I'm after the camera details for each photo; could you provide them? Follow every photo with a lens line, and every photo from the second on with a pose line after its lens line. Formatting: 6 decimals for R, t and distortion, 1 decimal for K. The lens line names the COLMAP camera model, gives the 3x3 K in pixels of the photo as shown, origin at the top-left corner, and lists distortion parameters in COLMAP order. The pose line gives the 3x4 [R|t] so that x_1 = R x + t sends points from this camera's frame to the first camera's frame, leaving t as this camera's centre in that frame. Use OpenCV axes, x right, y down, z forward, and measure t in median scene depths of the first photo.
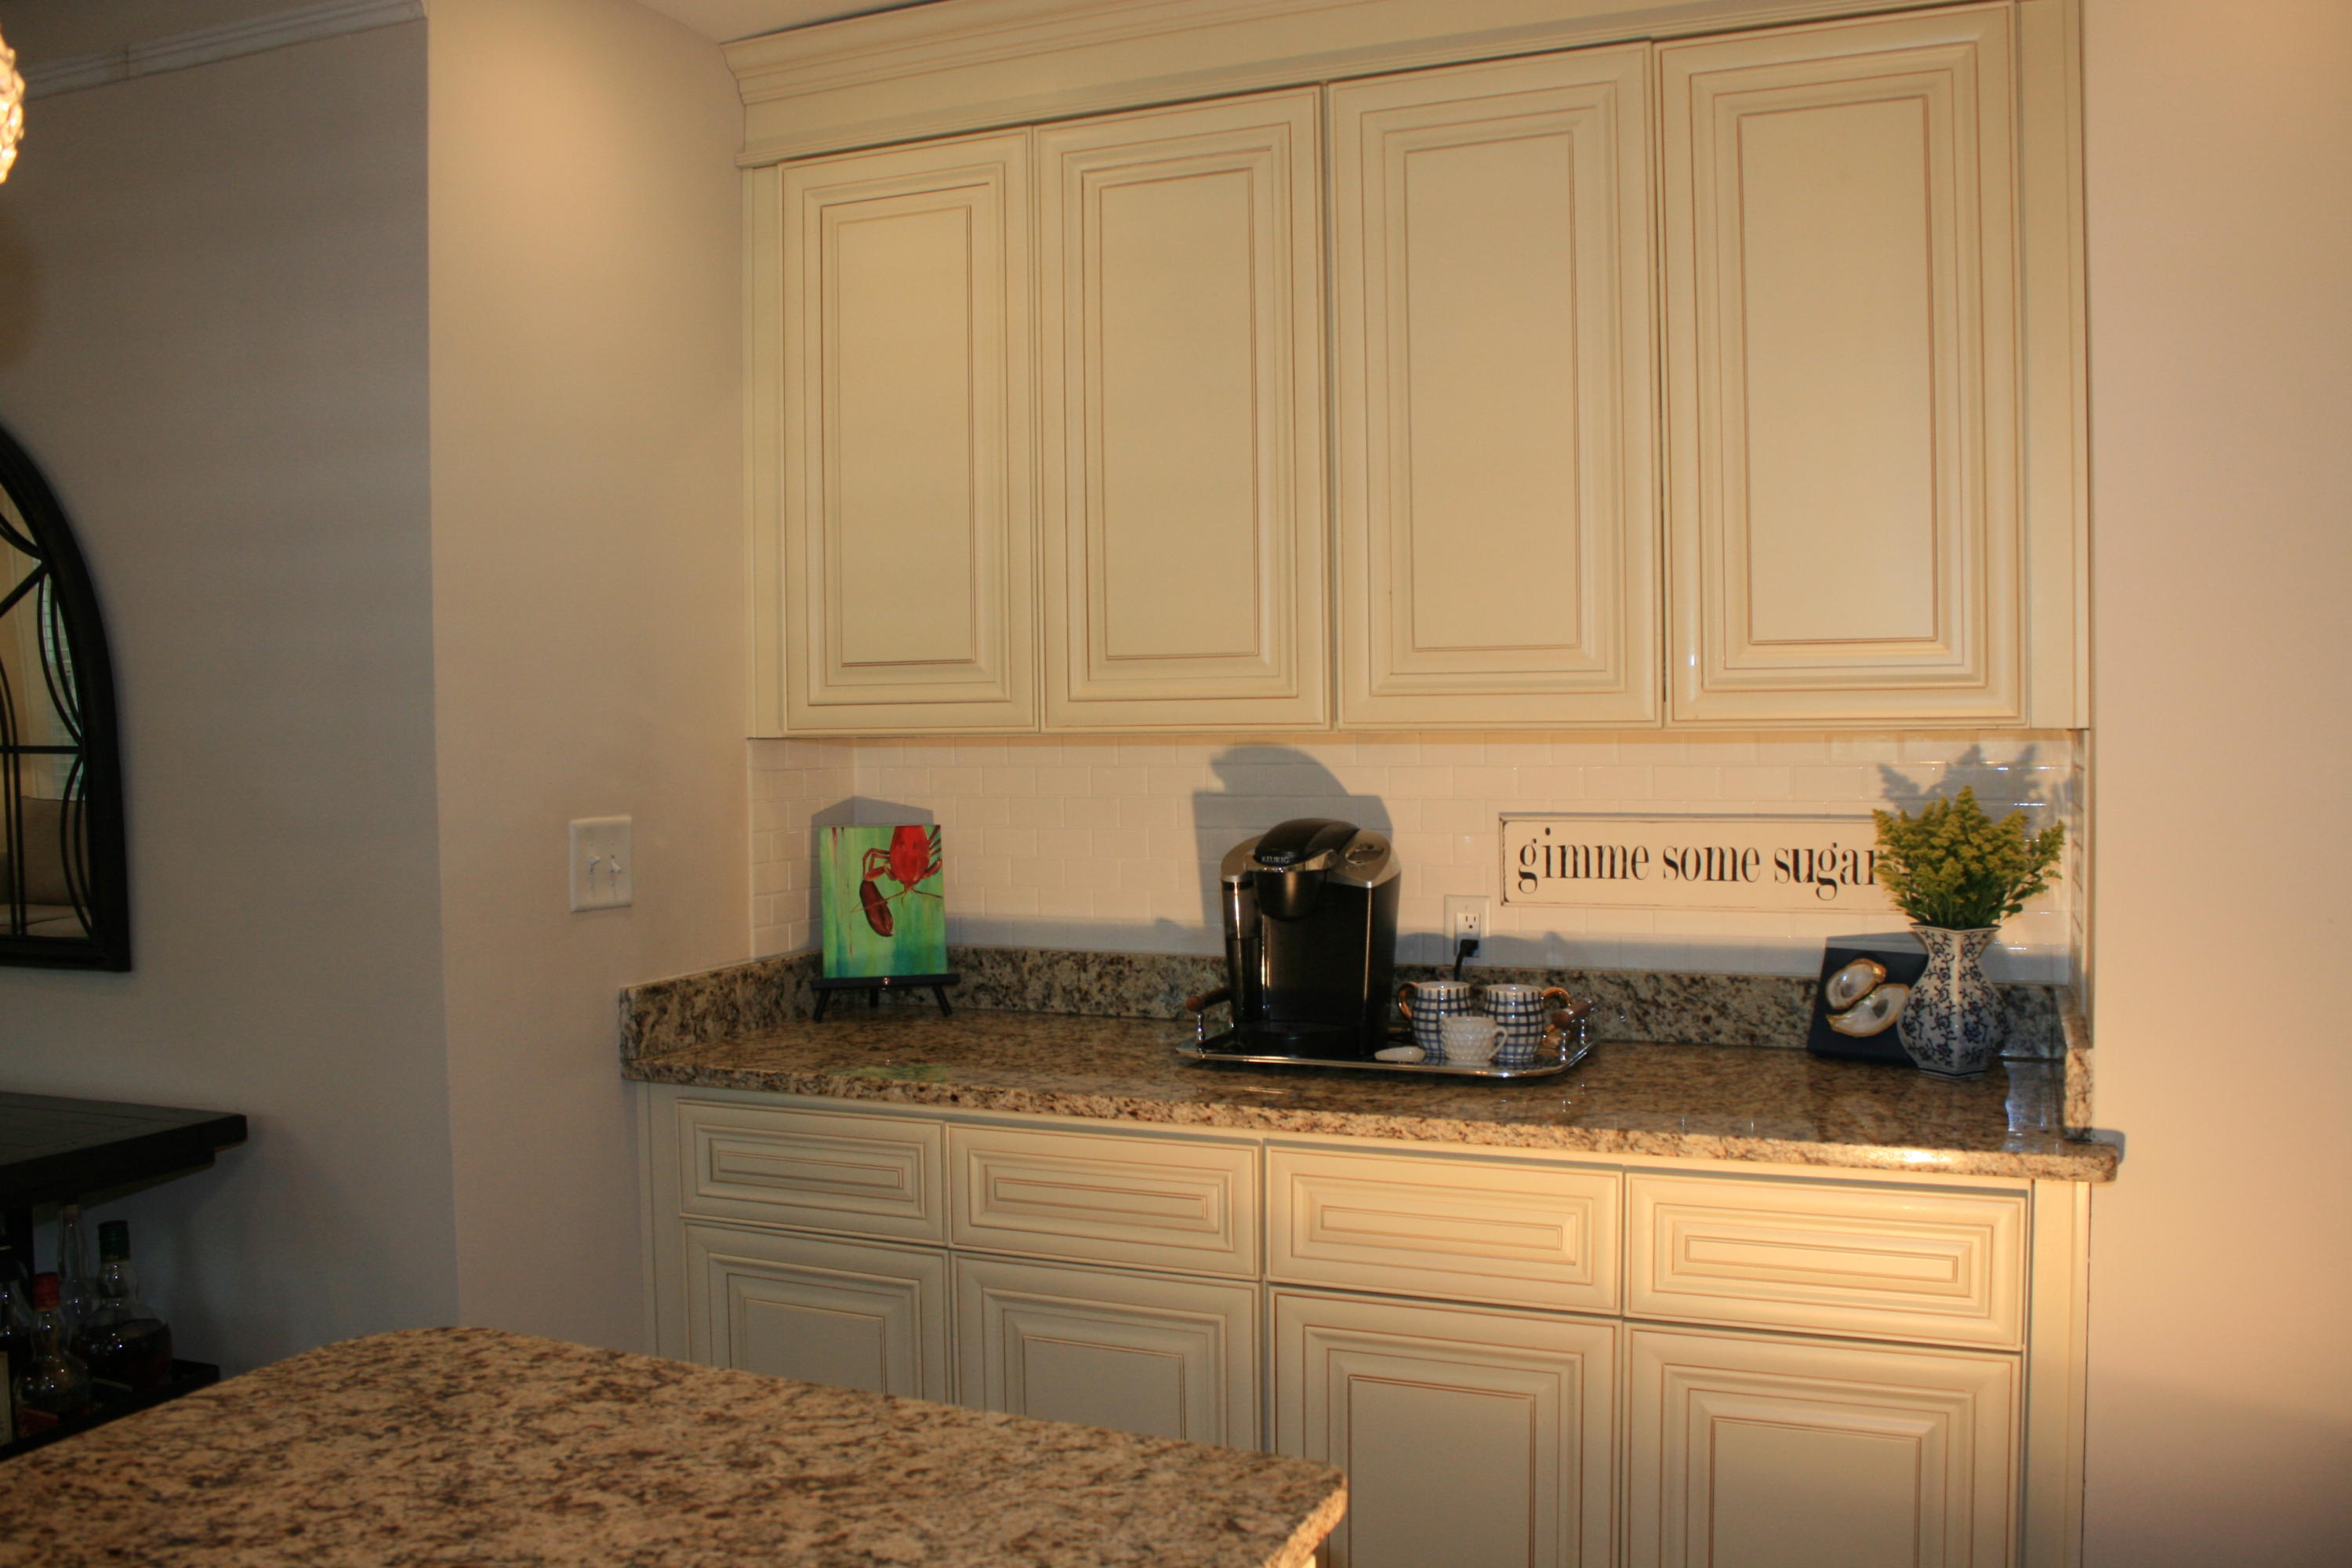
lens RADIAL K [[1979.7, 0, 1184.2], [0, 1979.7, 760.3], [0, 0, 1]] dist [-0.162886, 0.138688]
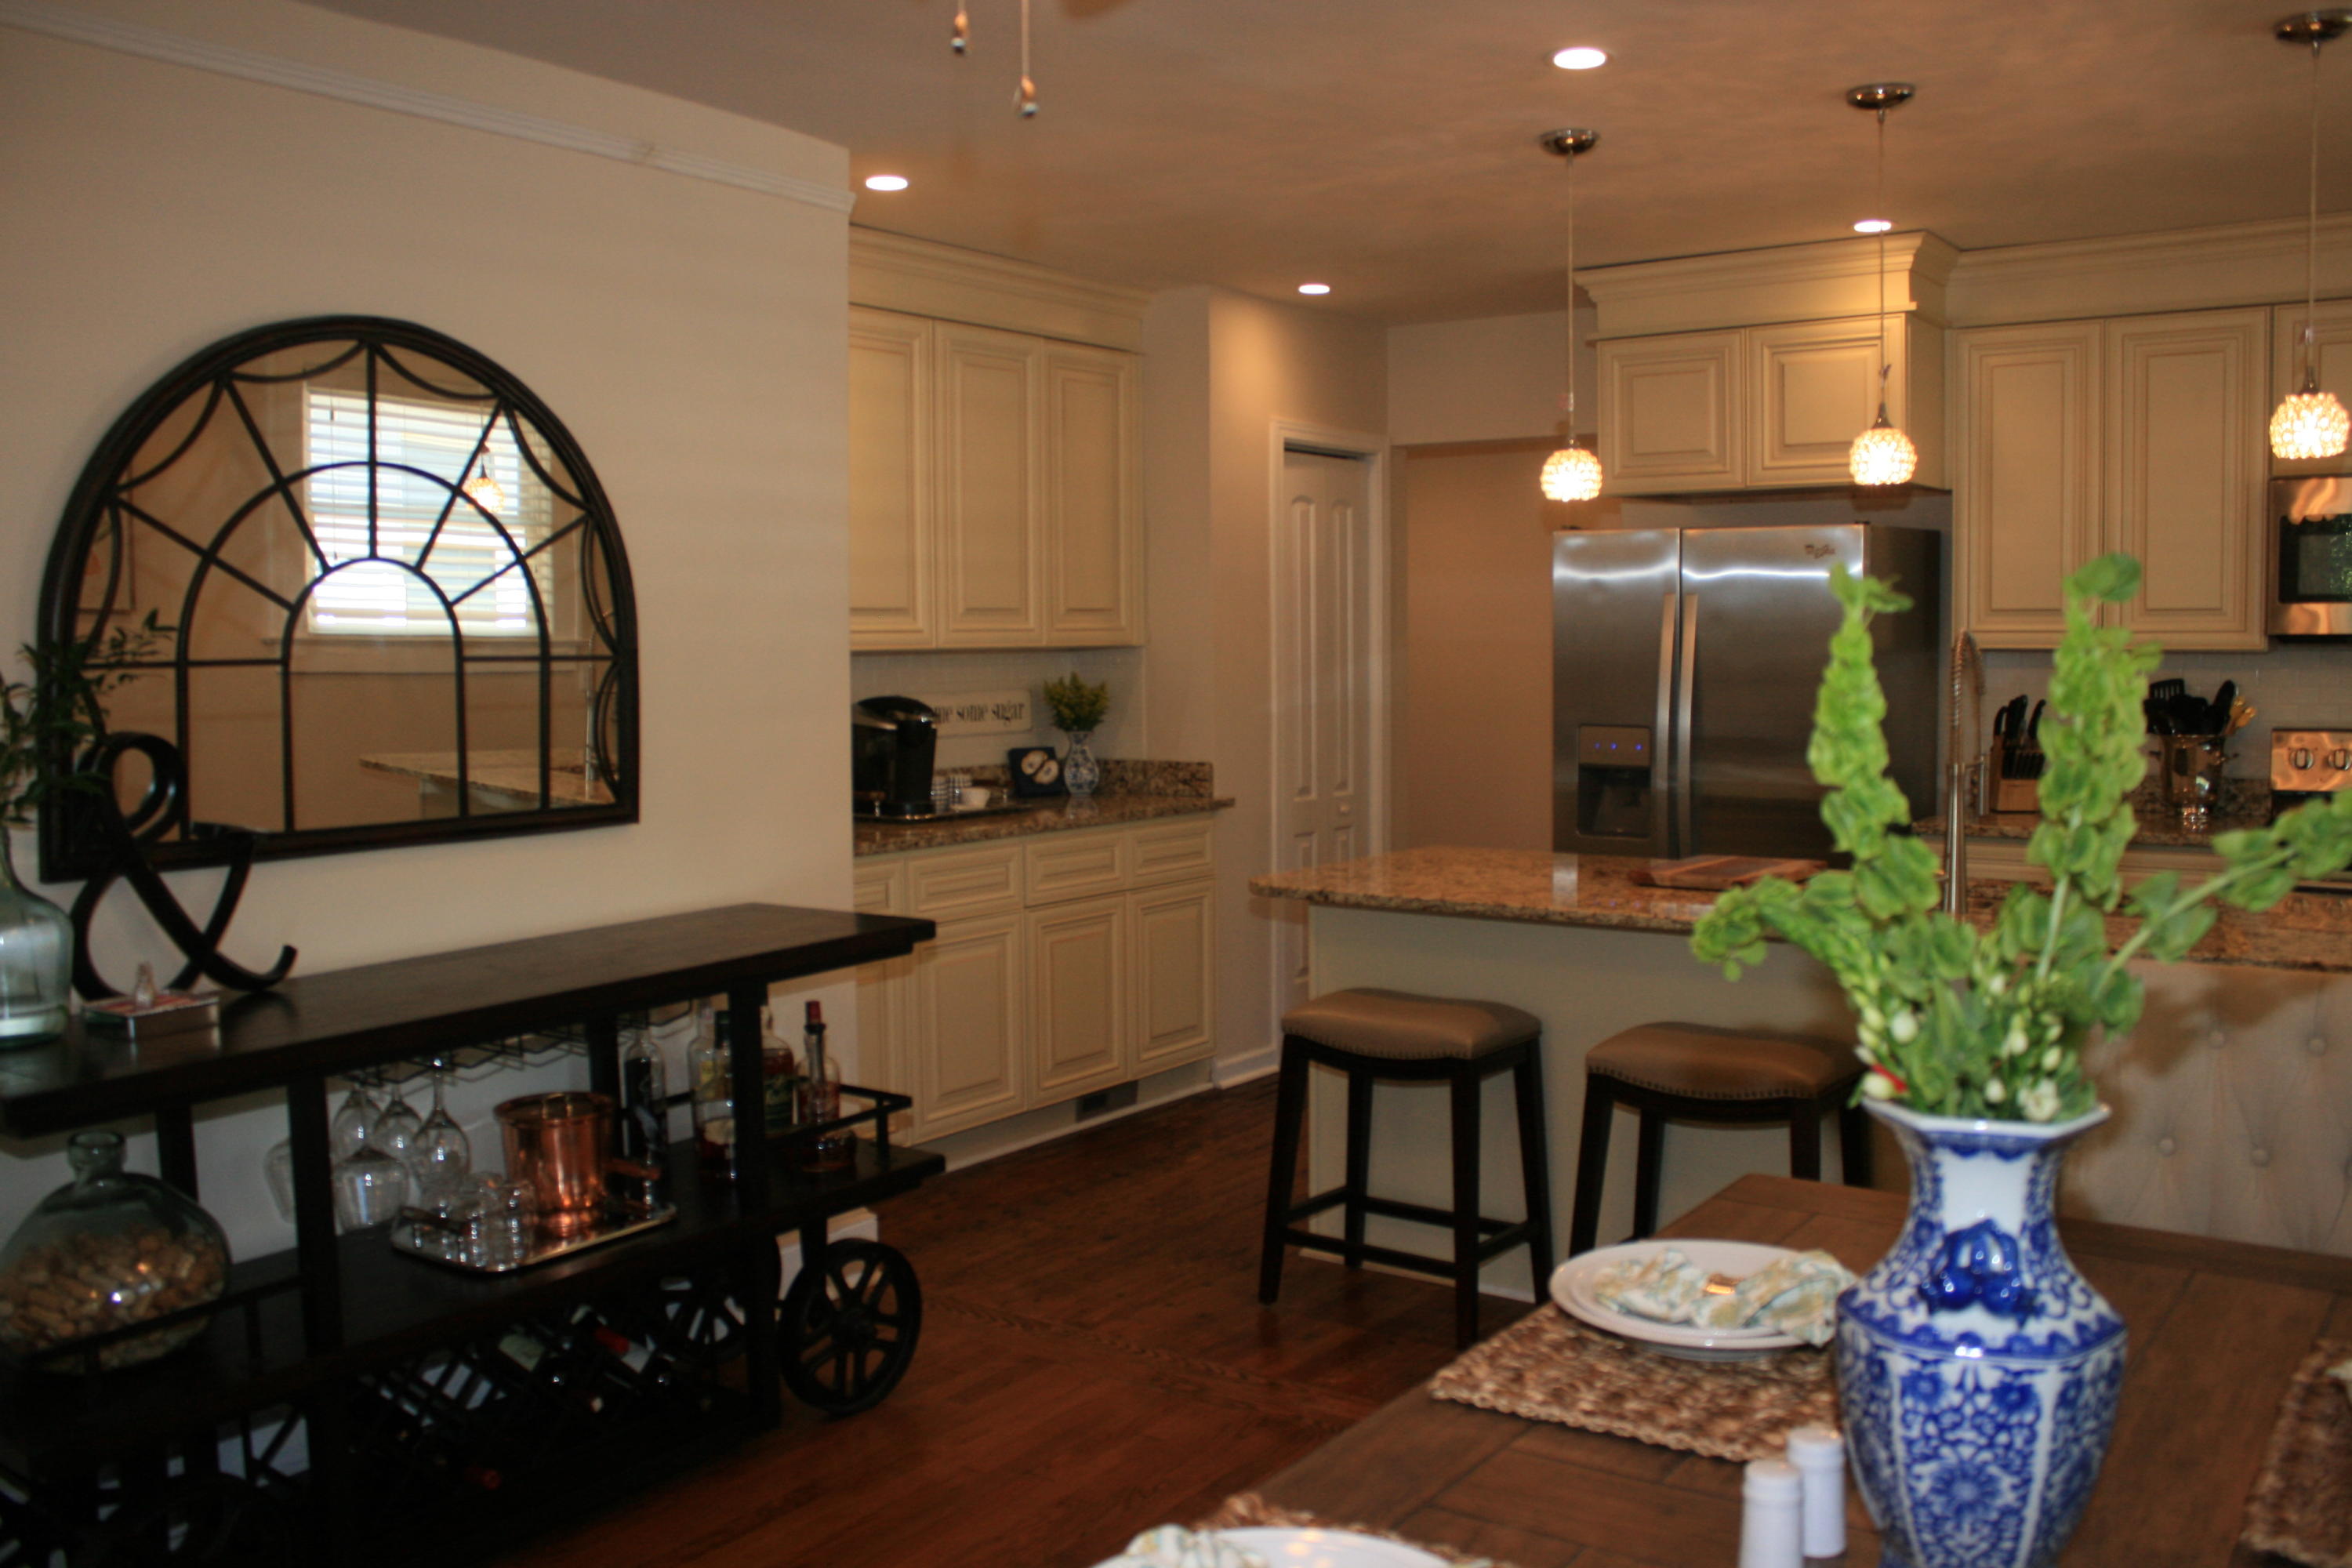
lens RADIAL K [[1979.7, 0, 1184.2], [0, 1979.7, 760.3], [0, 0, 1]] dist [-0.162886, 0.138688]
pose [[0.232053, -0.049291, 0.971454, -1.776489], [0.026148, 0.998670, 0.044426, 0.016037], [-0.972352, 0.015092, 0.233033, 0.301630]]
